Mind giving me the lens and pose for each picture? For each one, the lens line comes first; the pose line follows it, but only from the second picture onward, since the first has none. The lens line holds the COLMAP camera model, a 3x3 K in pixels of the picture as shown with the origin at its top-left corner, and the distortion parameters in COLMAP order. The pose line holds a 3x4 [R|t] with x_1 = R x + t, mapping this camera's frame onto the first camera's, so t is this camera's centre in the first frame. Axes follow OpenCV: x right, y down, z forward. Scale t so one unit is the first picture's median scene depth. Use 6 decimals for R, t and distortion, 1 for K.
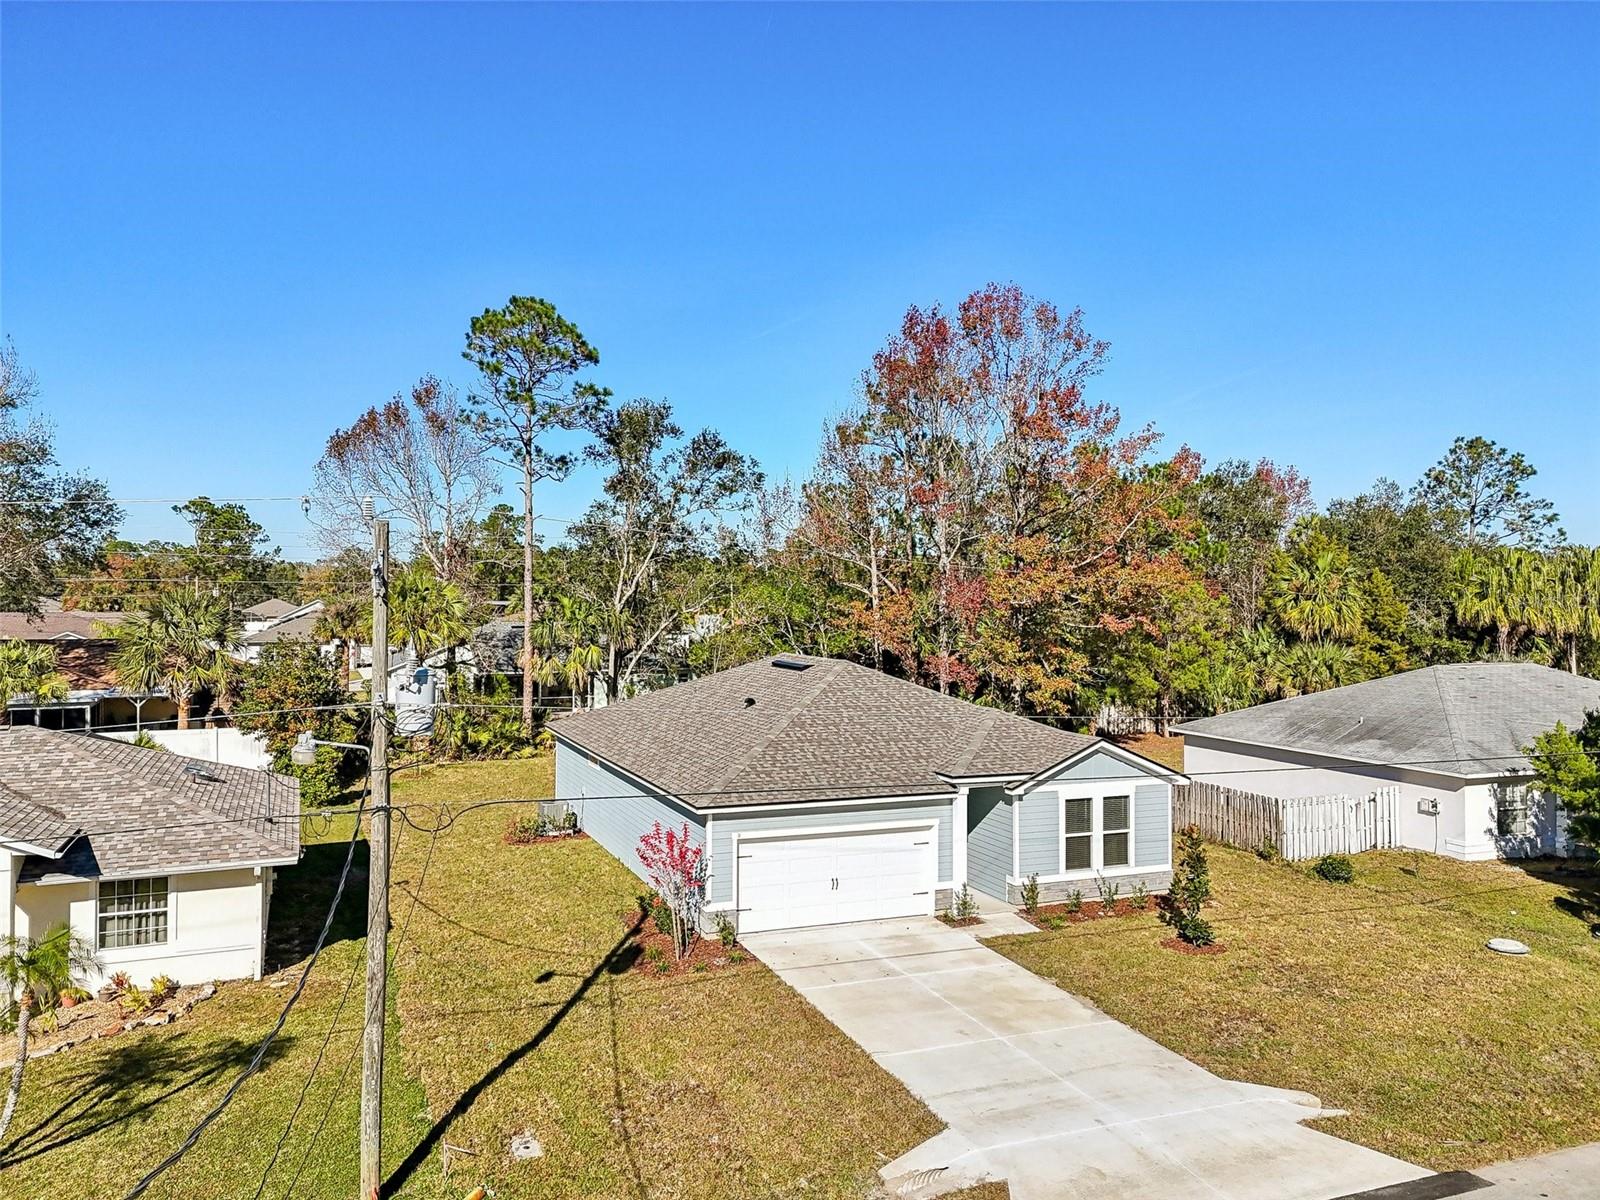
lens RADIAL K [[1104.7, 0, 822.5], [0, 1104.7, 597.5], [0, 0, 1]] dist [0.073677, -0.052346]
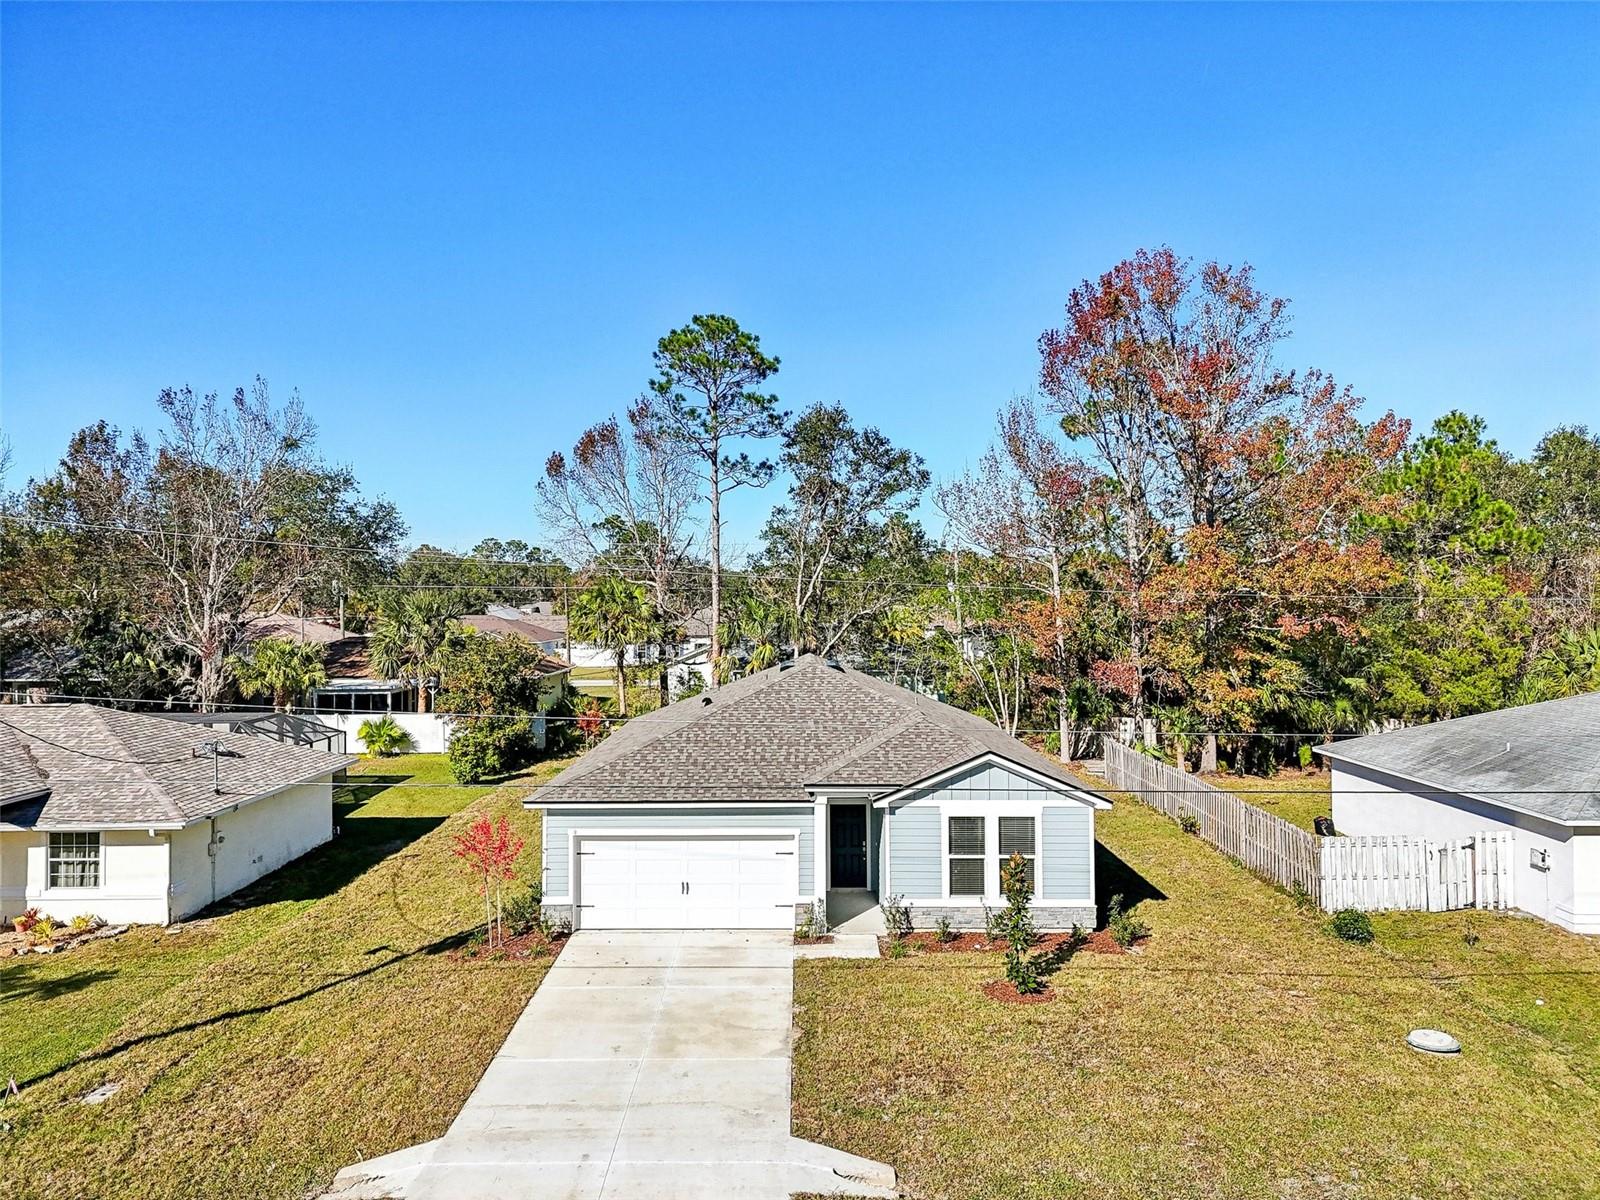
lens RADIAL K [[1104.7, 0, 822.5], [0, 1104.7, 597.5], [0, 0, 1]] dist [0.073677, -0.052346]
pose [[0.935605, -0.006725, -0.352983, 0.462859], [0.005677, 0.999976, -0.004003, 0.006367], [0.353002, 0.001742, 0.935621, 0.123049]]
